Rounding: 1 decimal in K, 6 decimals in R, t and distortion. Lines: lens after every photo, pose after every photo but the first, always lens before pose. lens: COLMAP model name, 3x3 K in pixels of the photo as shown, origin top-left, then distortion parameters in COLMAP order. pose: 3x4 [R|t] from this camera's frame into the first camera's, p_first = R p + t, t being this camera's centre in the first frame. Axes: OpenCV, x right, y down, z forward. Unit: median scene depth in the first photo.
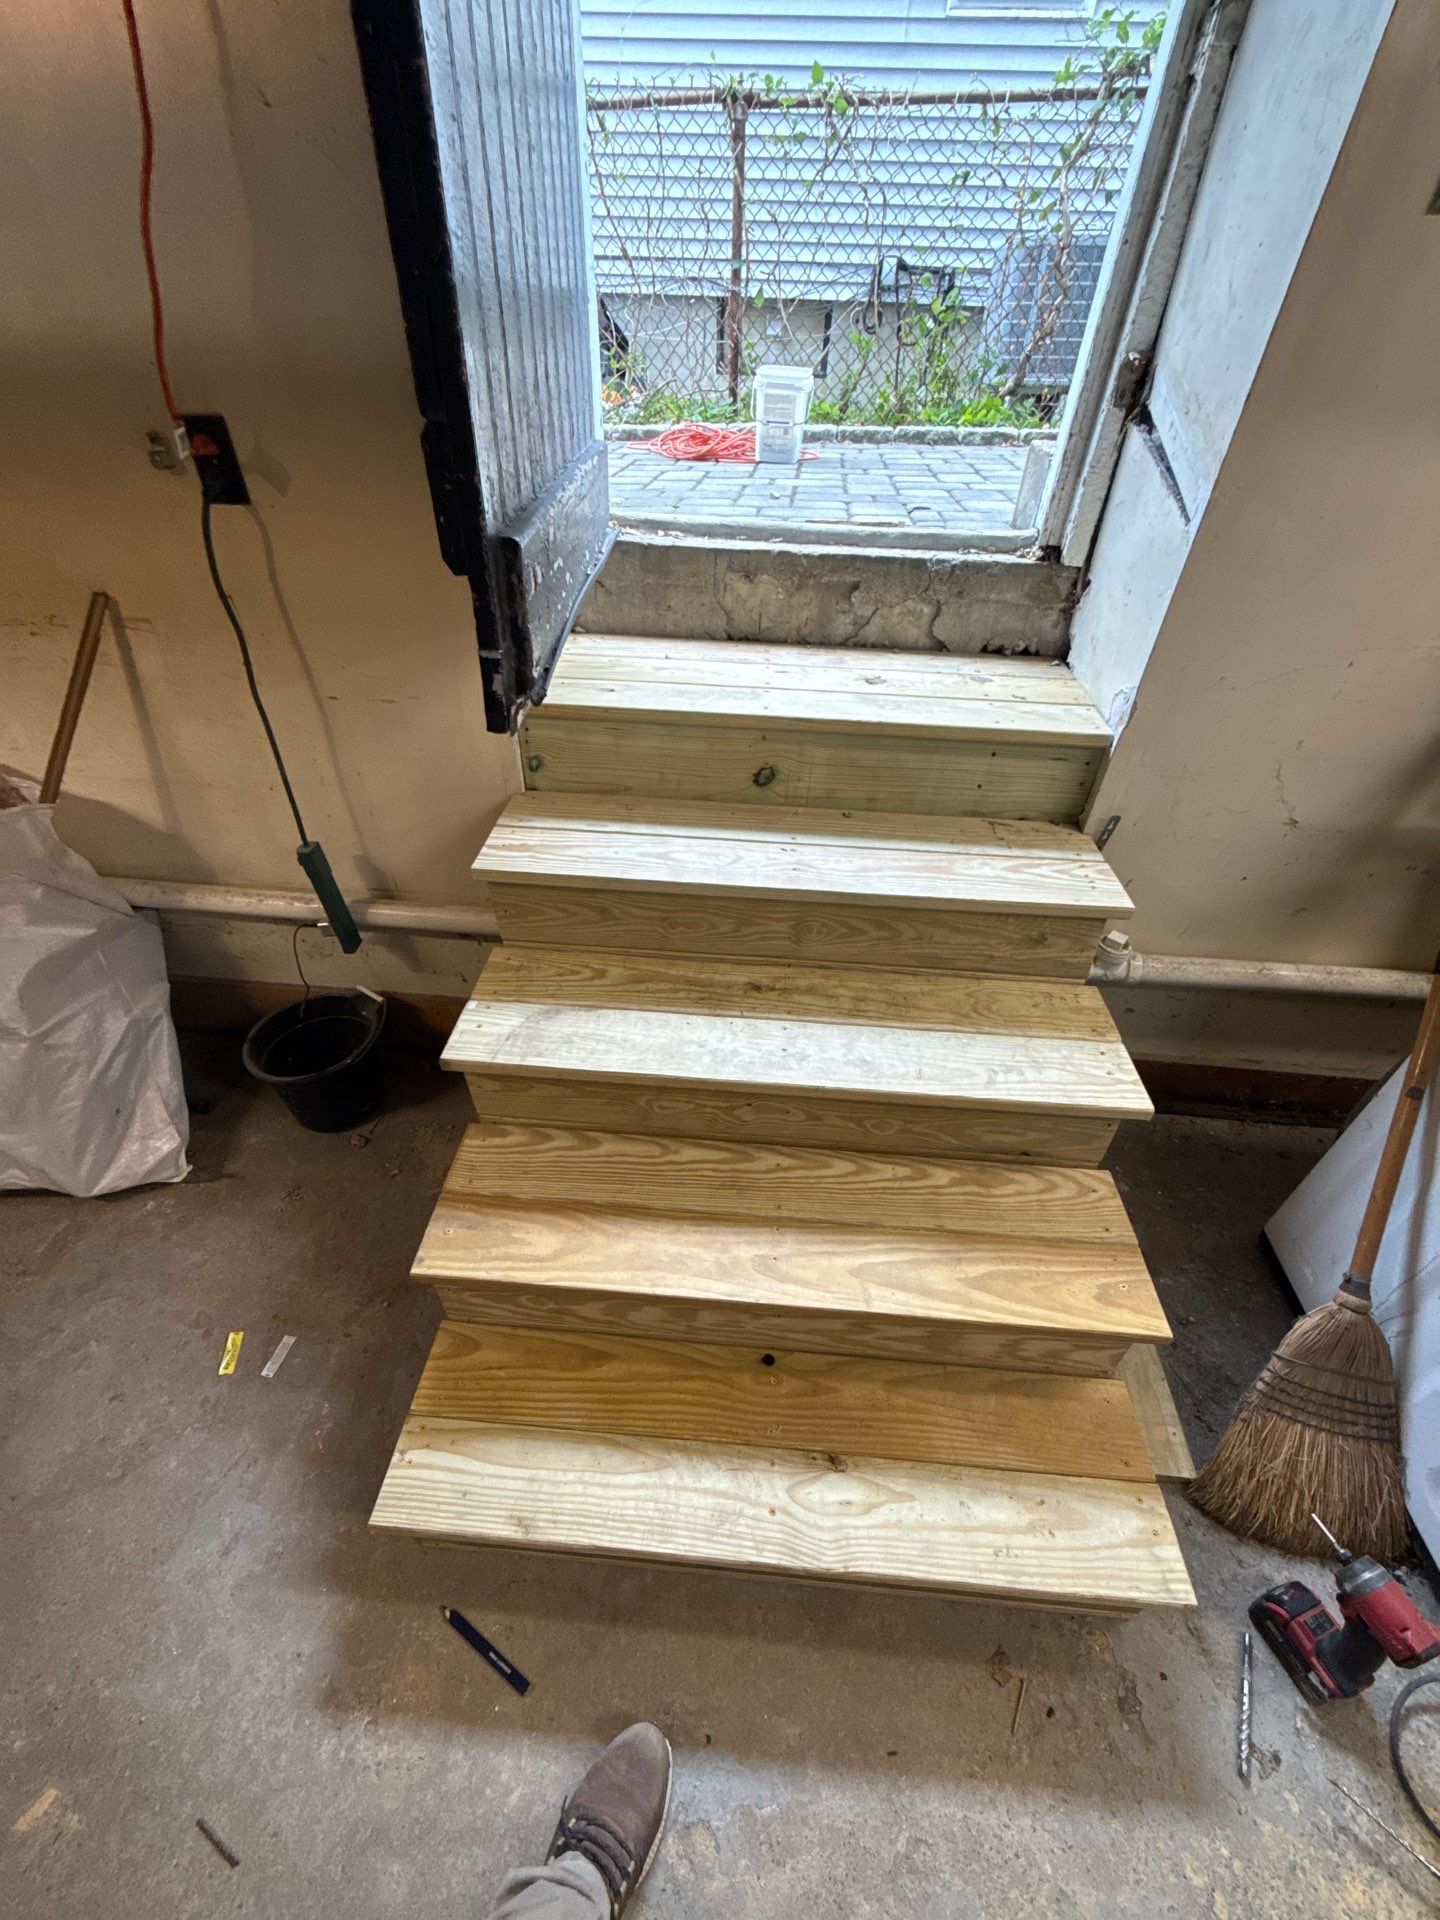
lens RADIAL K [[774.2, 0, 717.4], [0, 774.2, 970.5], [0, 0, 1]] dist [-0.010551, 0.000620]
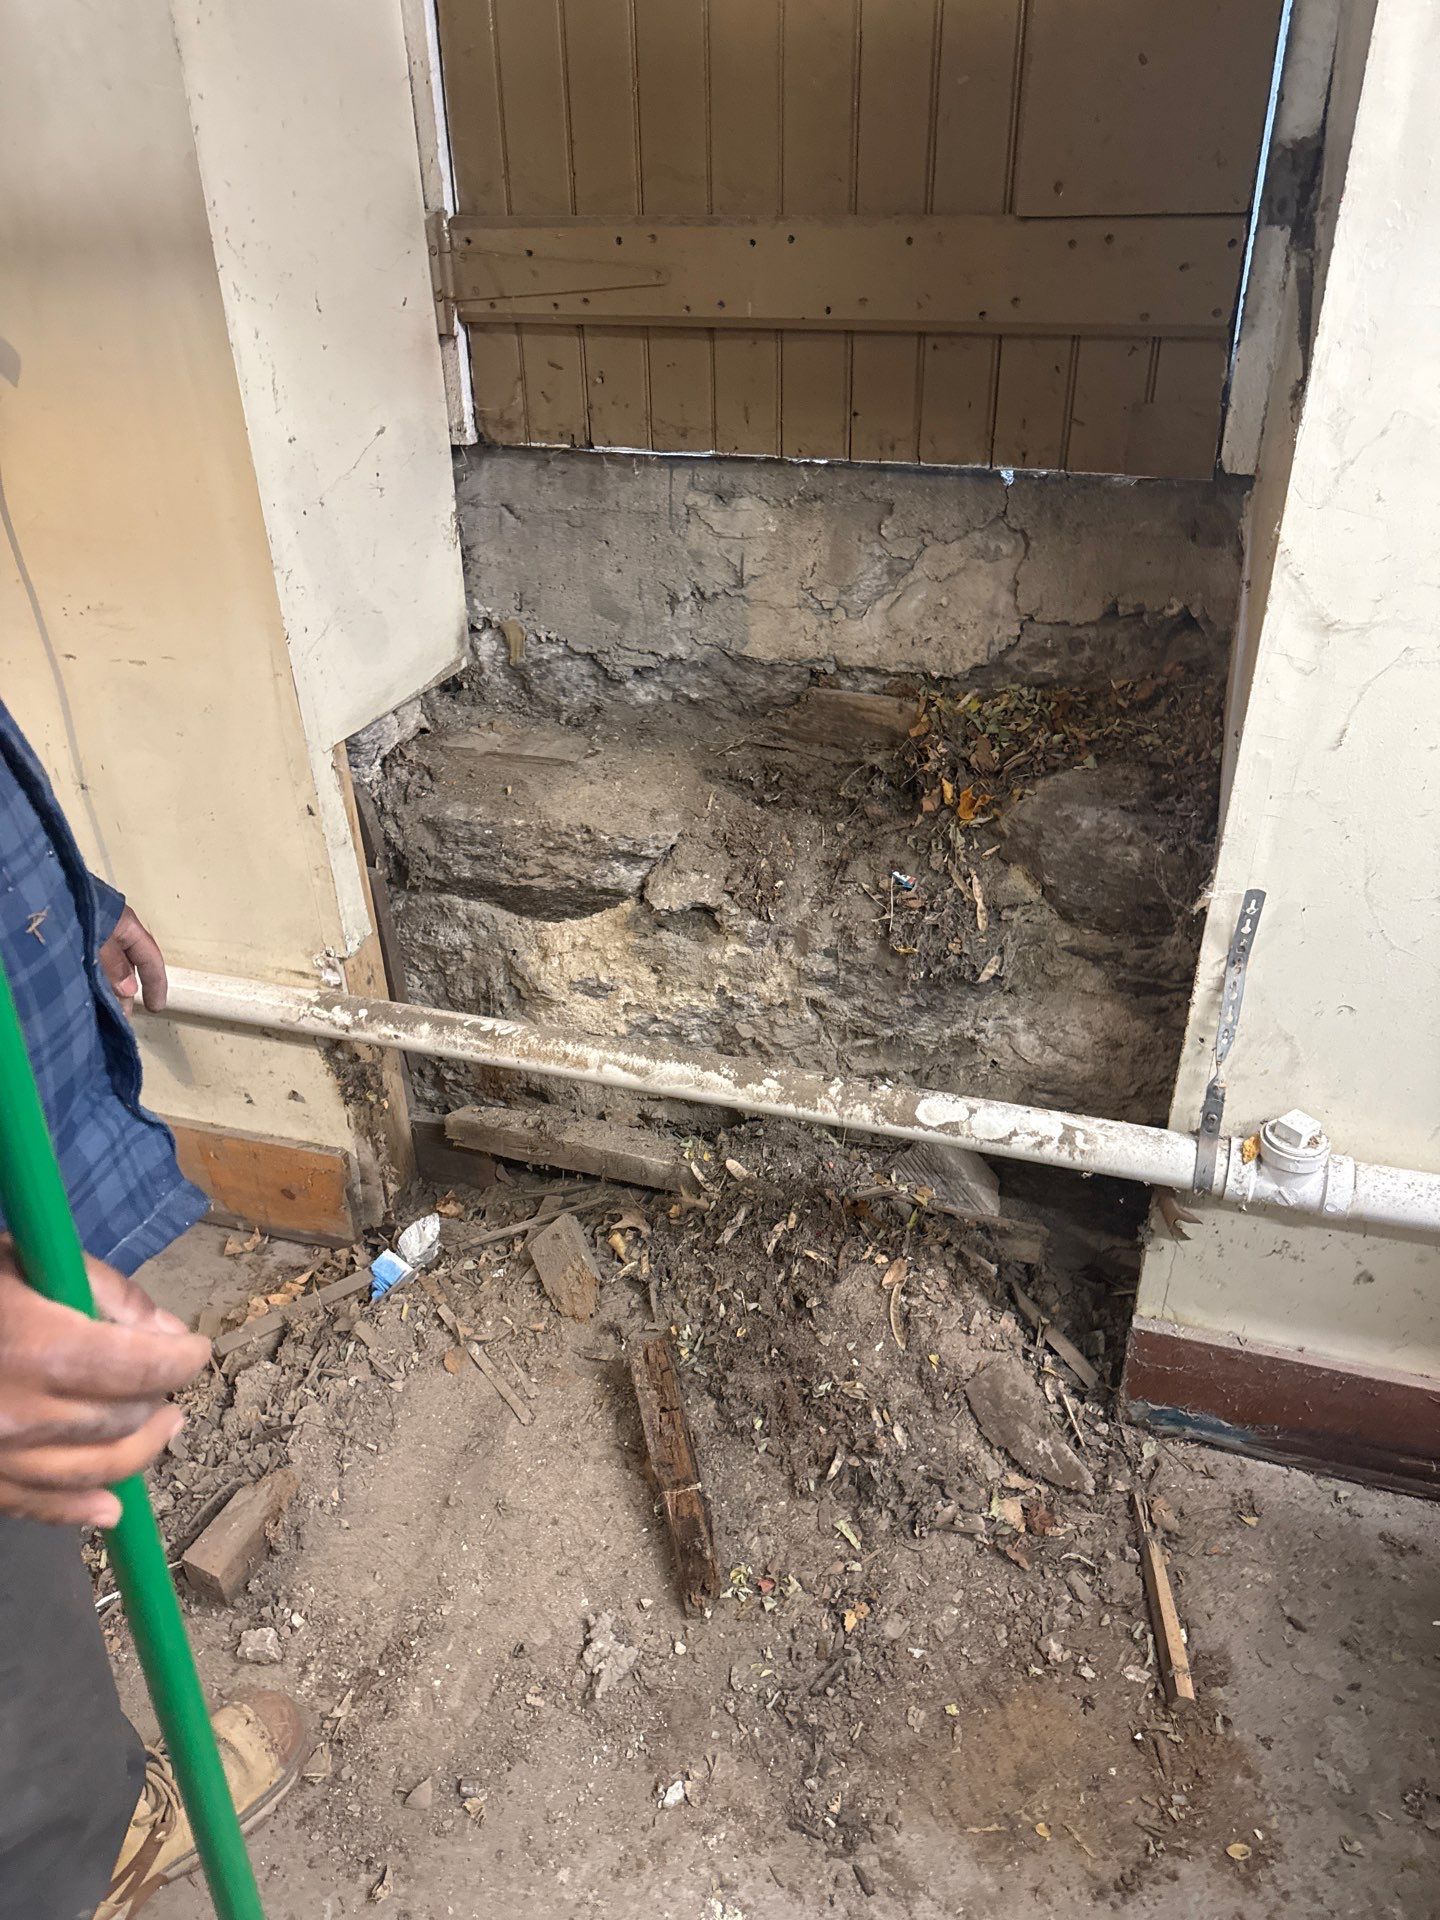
lens RADIAL K [[1375.5, 0, 707.5], [0, 1375.5, 939.5], [0, 0, 1]] dist [0.044728, -0.071262]
pose [[0.969356, 0.070752, -0.235251, 0.353654], [-0.113025, 0.978701, -0.171374, 0.044155], [0.218116, 0.192712, 0.956707, -0.018411]]
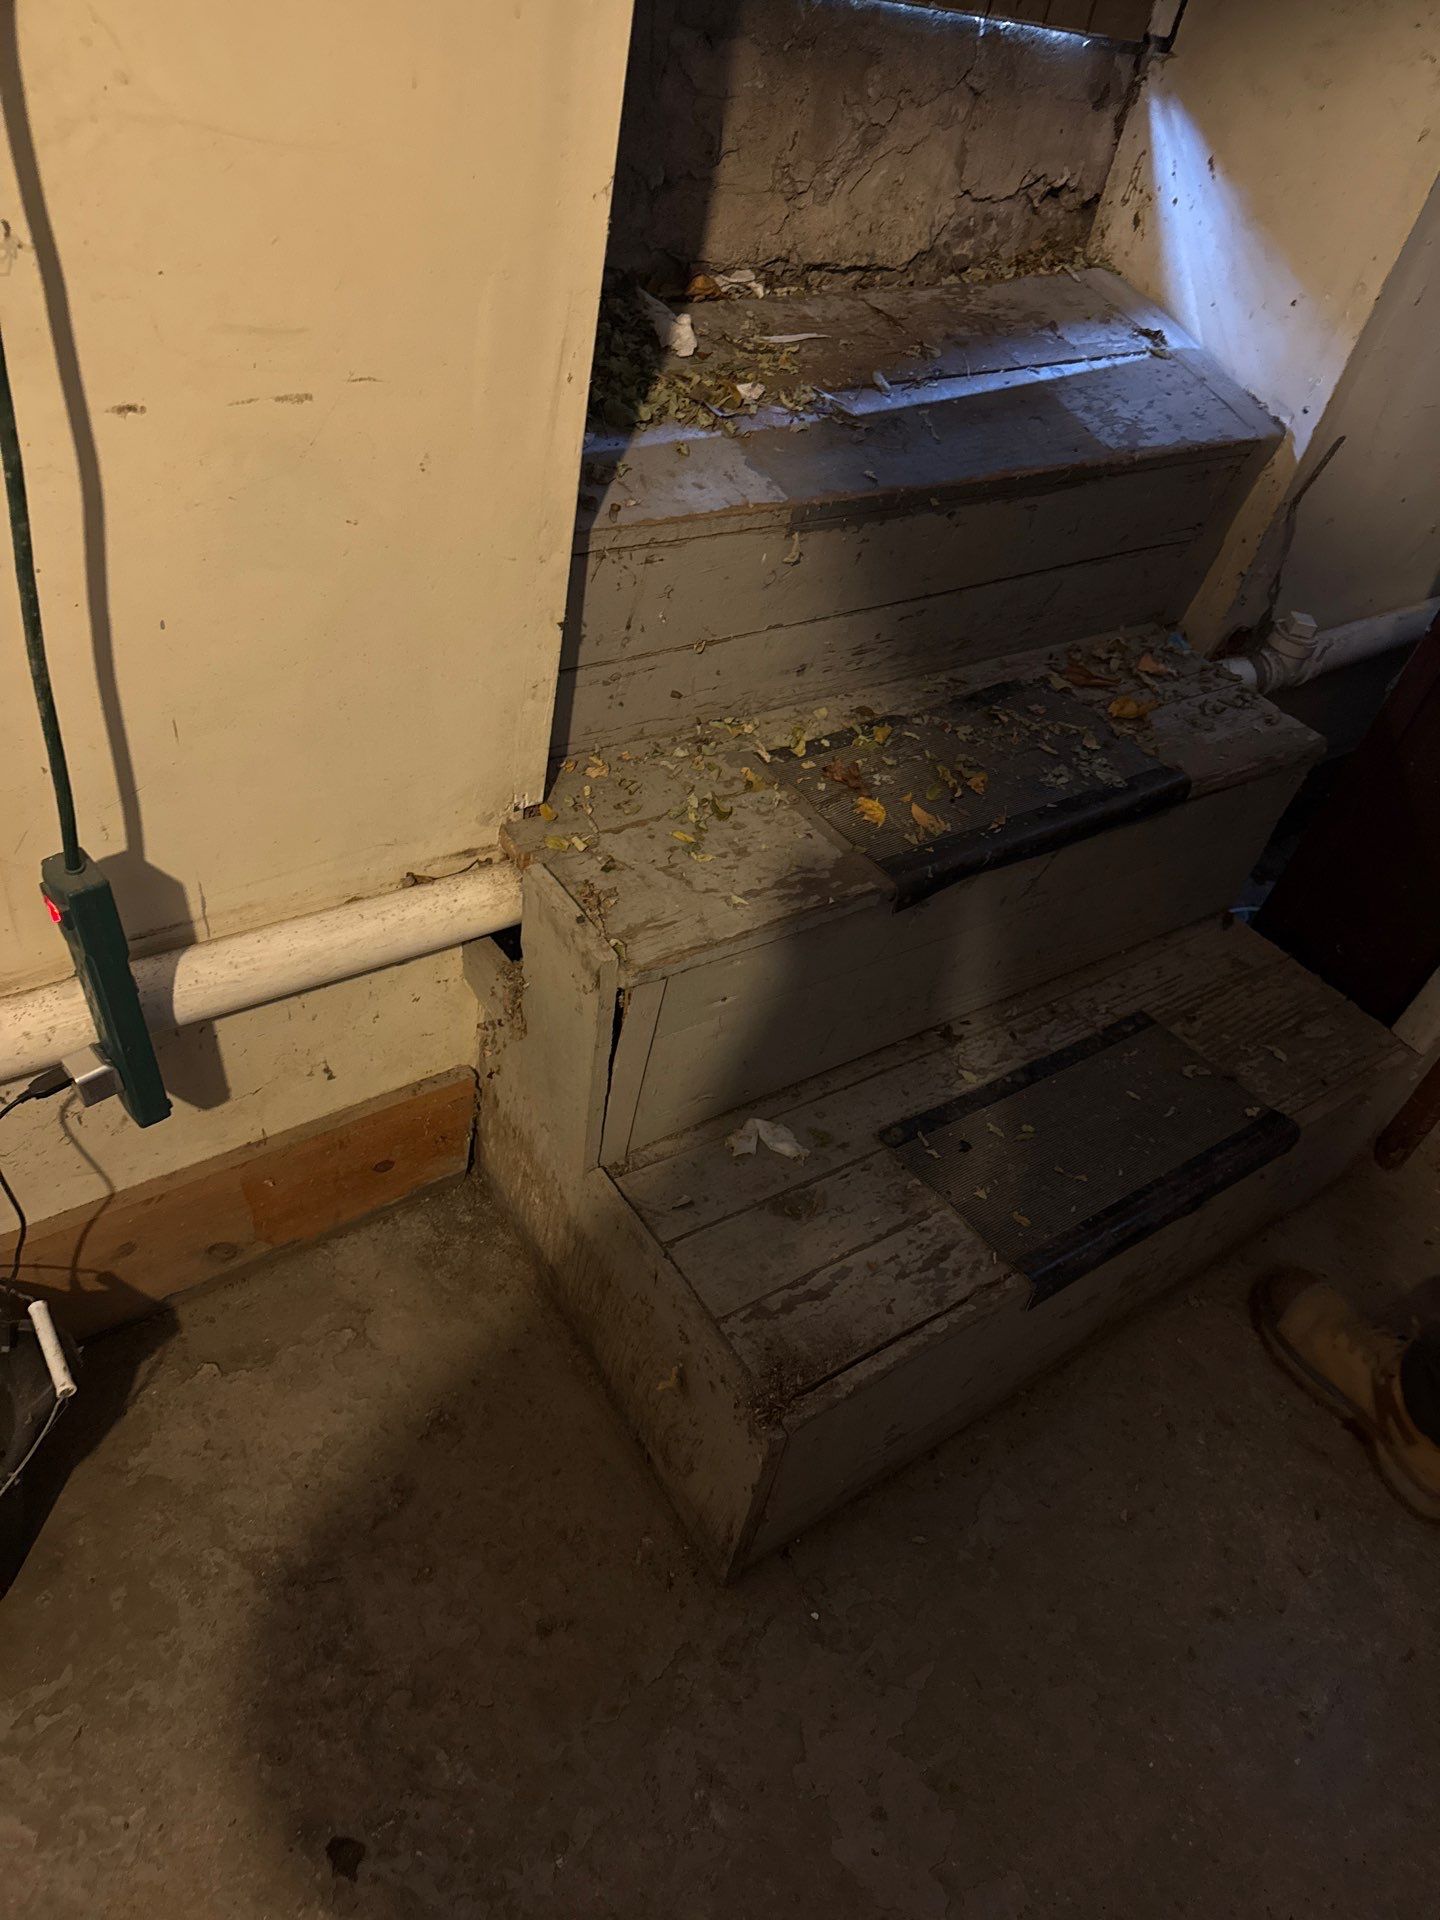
lens RADIAL K [[1375.5, 0, 729.8], [0, 1375.5, 961.0], [0, 0, 1]] dist [0.044728, -0.071262]
pose [[0.739765, -0.352558, 0.573107, -0.700890], [0.275707, 0.935779, 0.219782, -0.179182], [-0.613787, -0.004577, 0.789459, 0.351609]]
